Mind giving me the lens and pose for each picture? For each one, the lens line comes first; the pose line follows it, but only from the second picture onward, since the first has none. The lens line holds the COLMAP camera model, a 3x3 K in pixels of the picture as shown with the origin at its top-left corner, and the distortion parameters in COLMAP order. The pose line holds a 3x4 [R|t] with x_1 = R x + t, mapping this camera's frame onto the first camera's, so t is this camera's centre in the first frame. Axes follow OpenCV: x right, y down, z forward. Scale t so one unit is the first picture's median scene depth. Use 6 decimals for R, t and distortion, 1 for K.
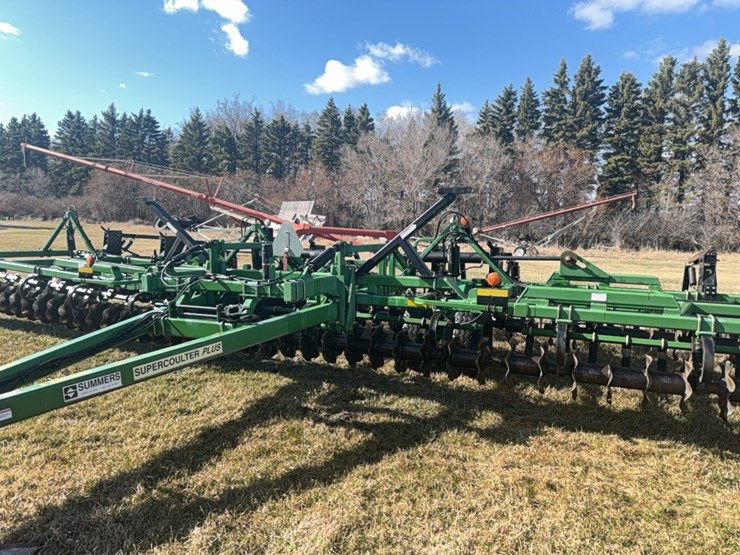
lens RADIAL K [[522.8, 0, 369.9], [0, 522.8, 280.8], [0, 0, 1]] dist [0.063519, -0.067740]
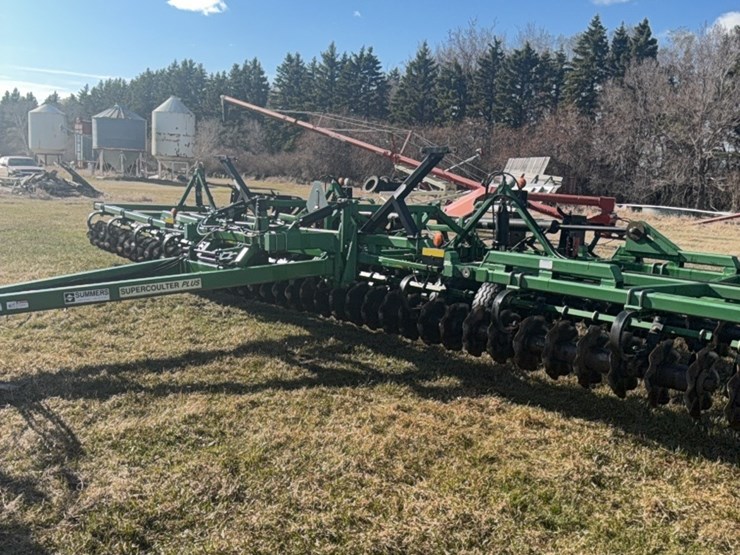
lens RADIAL K [[698.0, 0, 364.6], [0, 698.0, 281.7], [0, 0, 1]] dist [0.055606, 0.000000]
pose [[0.913665, 0.075229, -0.399446, 0.420616], [-0.065367, 0.997127, 0.038276, 0.023008], [0.401178, -0.008861, 0.915957, -0.184682]]
